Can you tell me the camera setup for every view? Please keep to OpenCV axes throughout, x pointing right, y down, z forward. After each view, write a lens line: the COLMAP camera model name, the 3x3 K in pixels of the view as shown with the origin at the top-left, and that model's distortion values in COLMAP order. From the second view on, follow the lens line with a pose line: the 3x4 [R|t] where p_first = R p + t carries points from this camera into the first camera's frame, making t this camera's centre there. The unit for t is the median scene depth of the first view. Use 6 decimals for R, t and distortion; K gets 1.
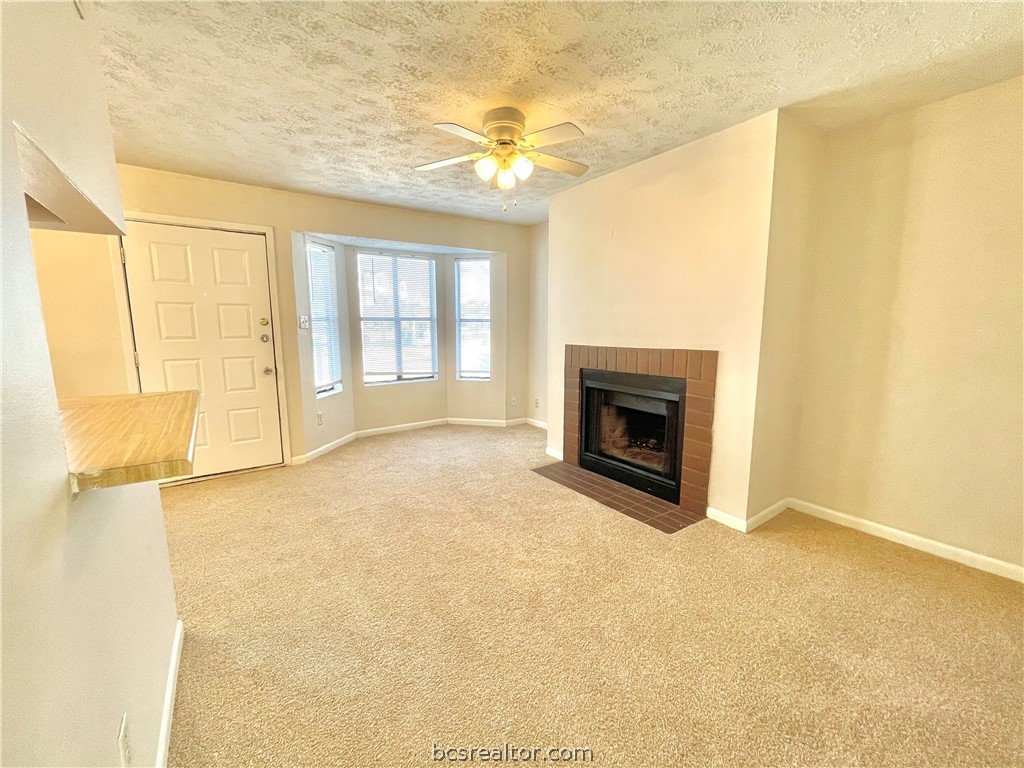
lens RADIAL K [[413.0, 0, 516.1], [0, 413.0, 385.2], [0, 0, 1]] dist [-0.004370, 0.000770]
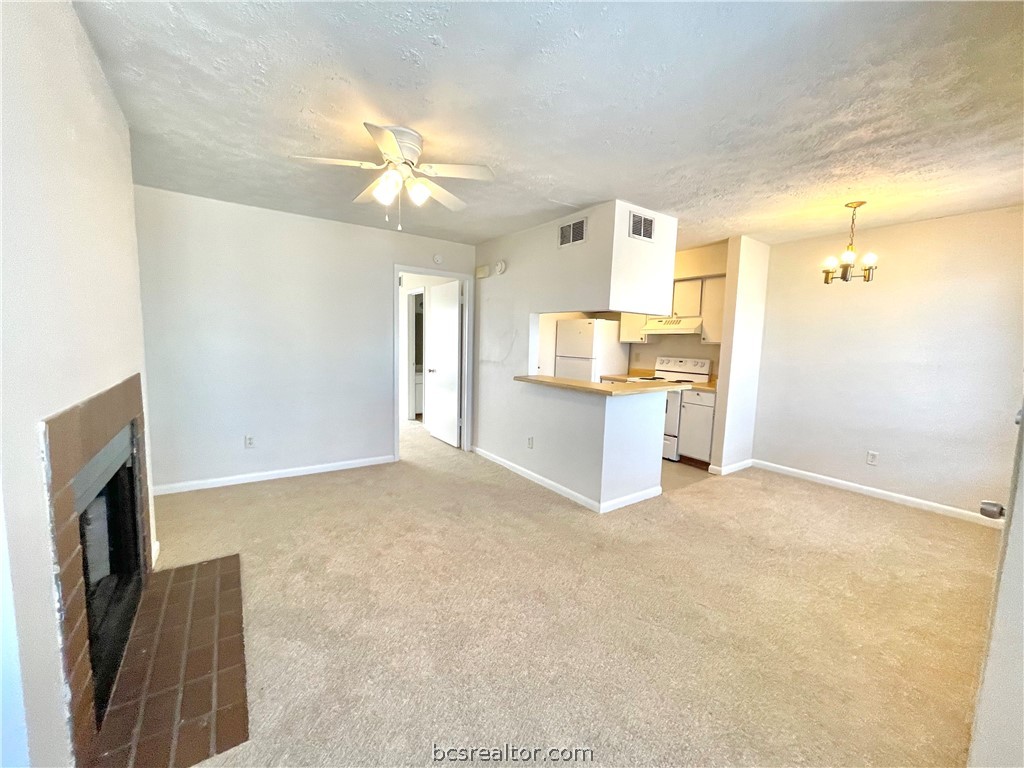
lens RADIAL K [[410.5, 0, 512.0], [0, 410.5, 384.0], [0, 0, 1]] dist [0.000507, 0.000197]
pose [[-0.999222, -0.030818, 0.024592, -0.237500], [-0.023914, 0.969624, 0.243429, -0.234675], [-0.031347, 0.242652, -0.969607, 1.501902]]
